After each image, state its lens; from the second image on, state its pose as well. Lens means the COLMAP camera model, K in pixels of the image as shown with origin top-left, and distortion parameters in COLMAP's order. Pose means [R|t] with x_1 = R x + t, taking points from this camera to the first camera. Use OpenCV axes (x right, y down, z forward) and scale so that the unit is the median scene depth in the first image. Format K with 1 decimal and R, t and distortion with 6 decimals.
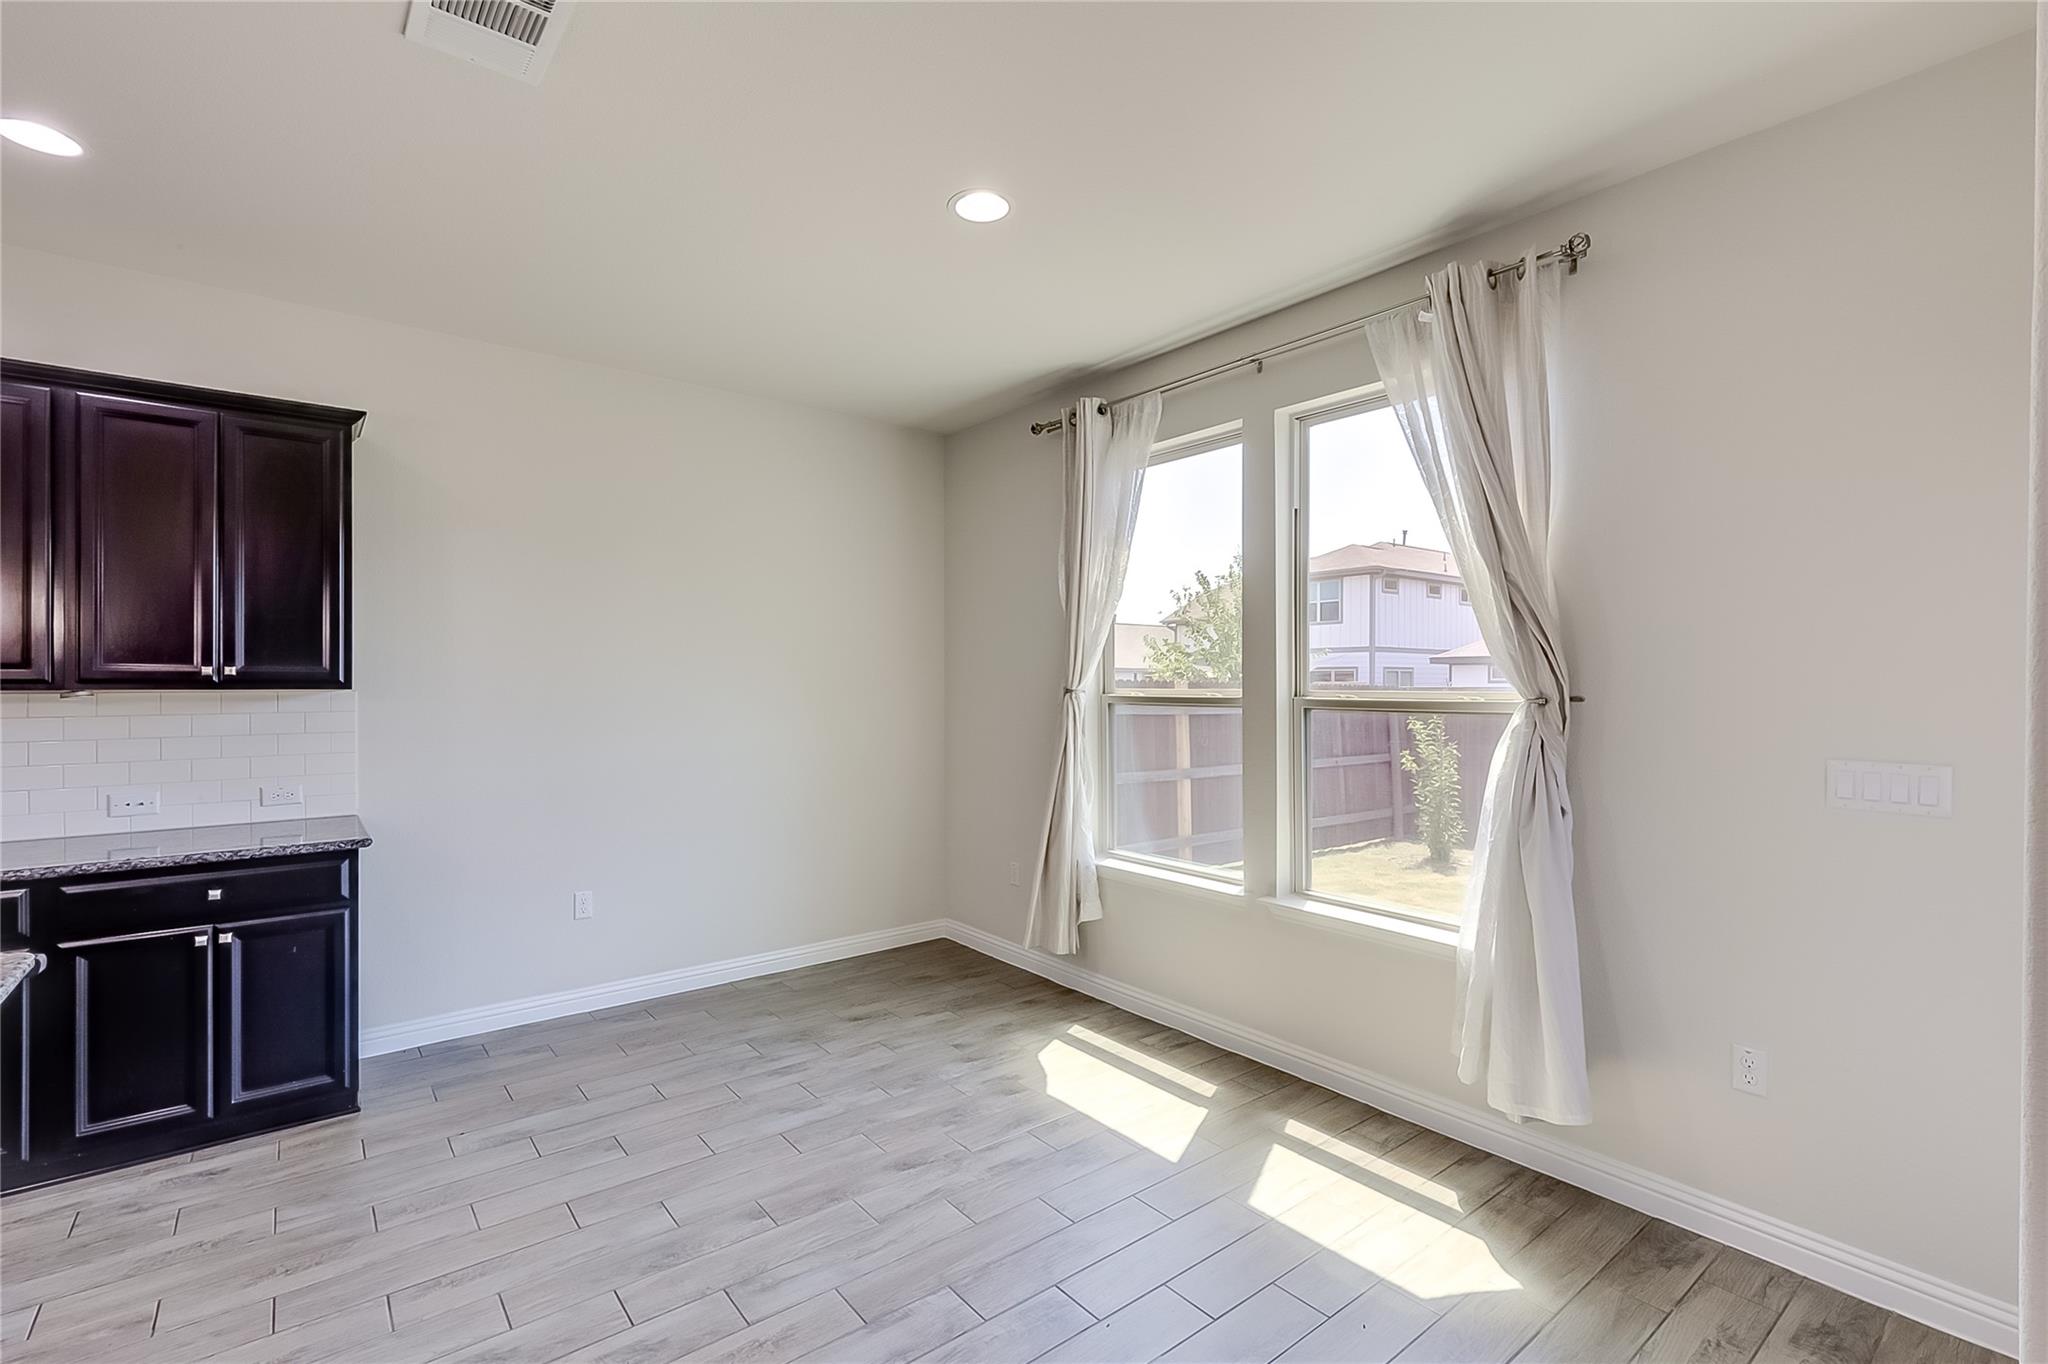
lens RADIAL K [[921.1, 0, 1028.2], [0, 921.1, 688.7], [0, 0, 1]] dist [0.004000, -0.001007]
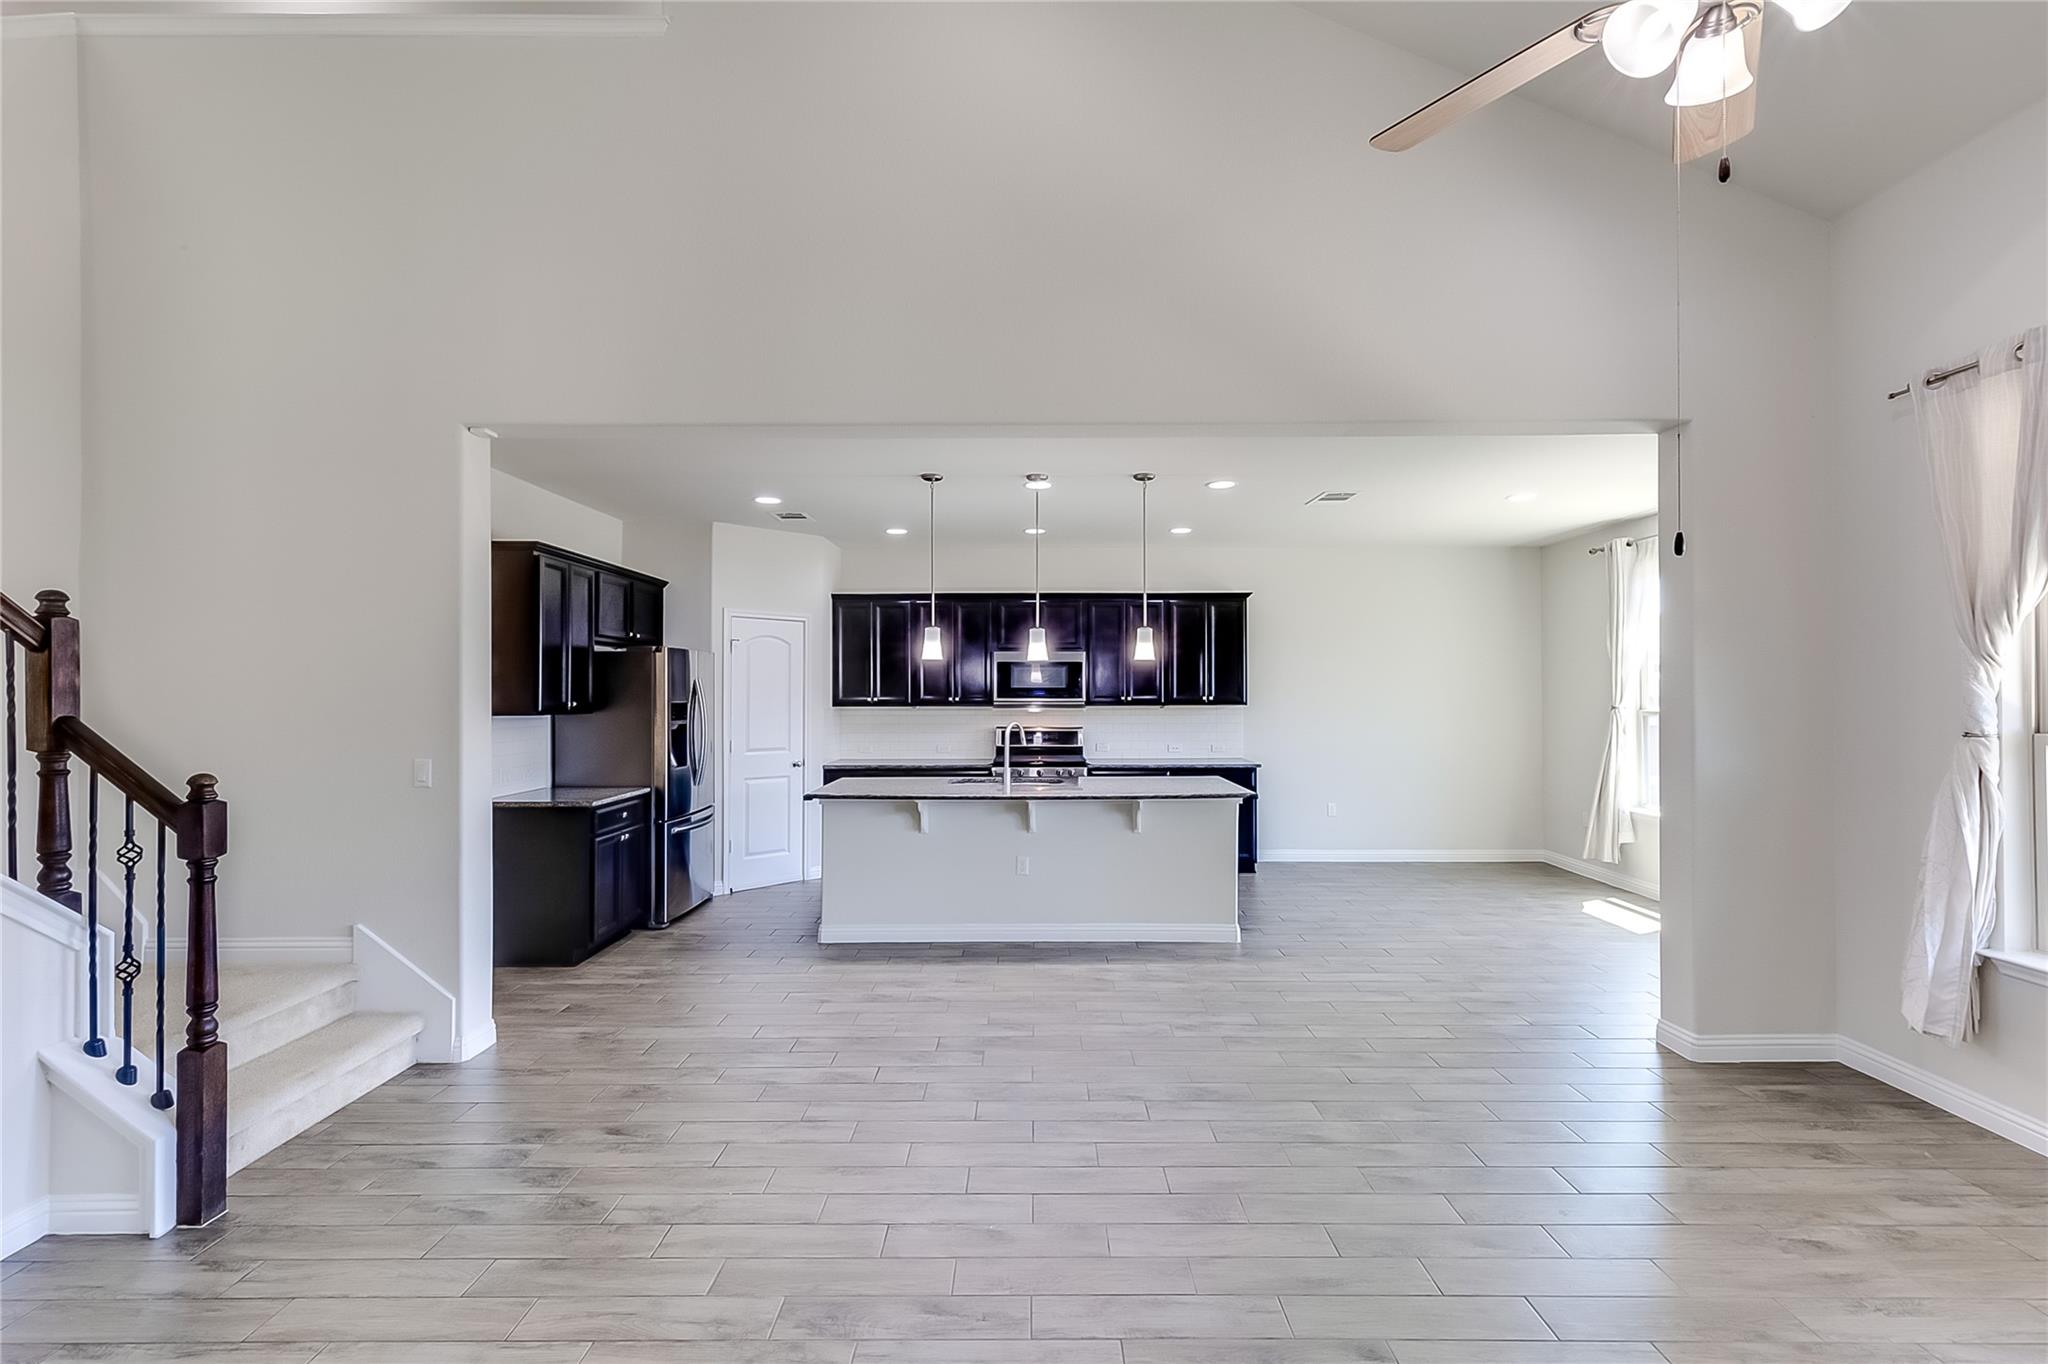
lens RADIAL K [[921.1, 0, 1025.4], [0, 921.1, 684.7], [0, 0, 1]] dist [0.004000, -0.001007]
pose [[0.774420, -0.009265, -0.632605, 0.392770], [-0.001490, 0.999863, -0.016467, -0.013634], [0.632671, 0.013695, 0.774300, -1.384595]]
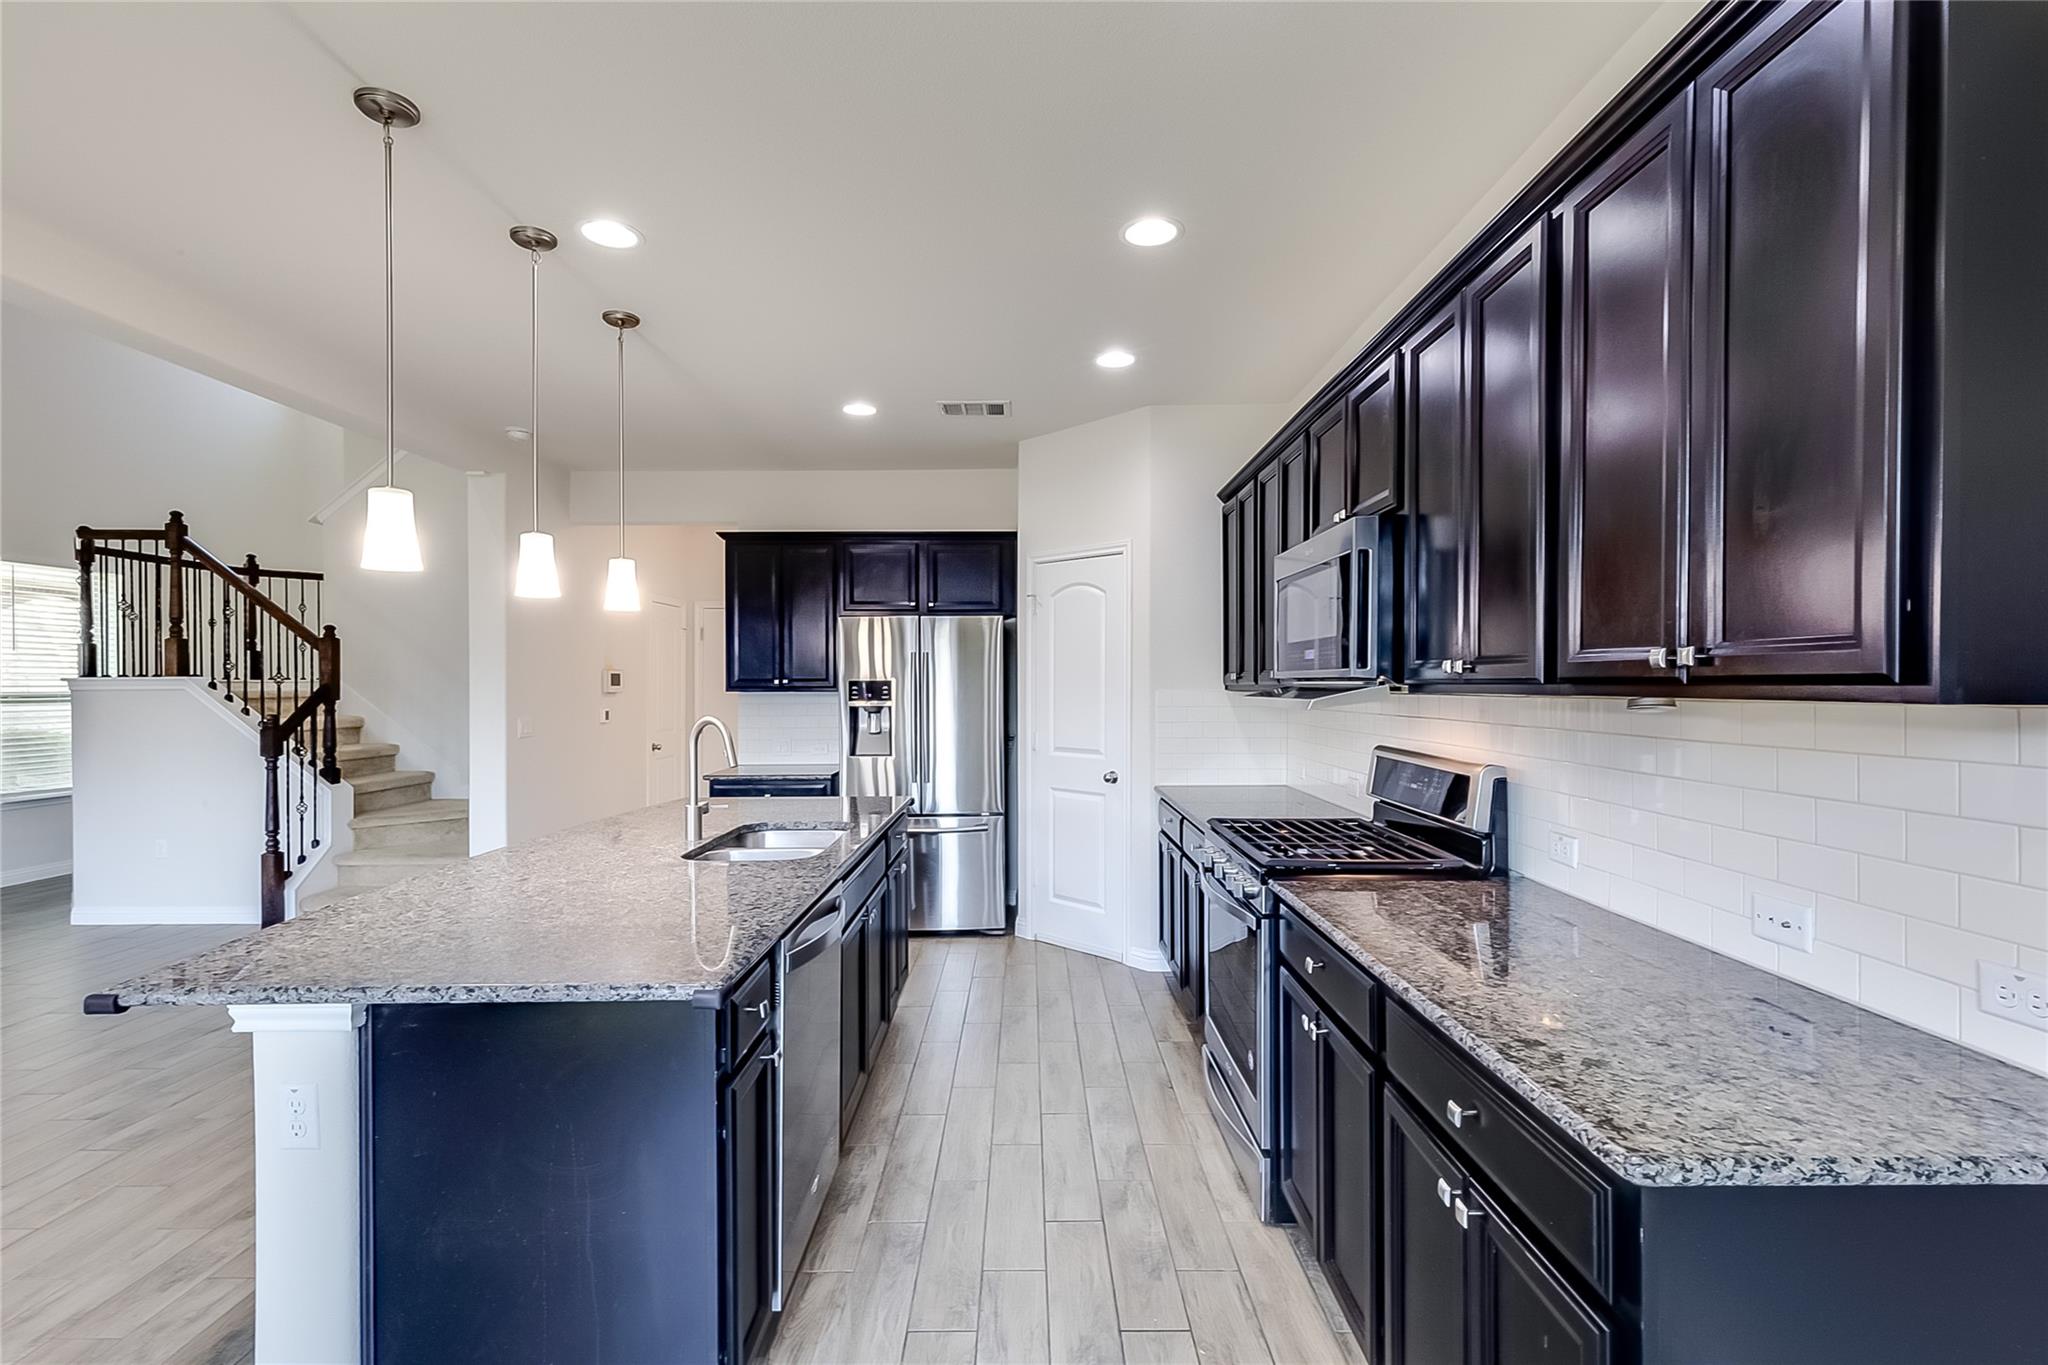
lens RADIAL K [[921.1, 0, 1025.3], [0, 921.1, 687.6], [0, 0, 1]] dist [0.004000, -0.001007]
pose [[-0.625445, 0.005829, -0.780246, -0.325680], [-0.001626, 0.999960, 0.008773, -0.008445], [0.780266, 0.006756, -0.625411, 1.036441]]
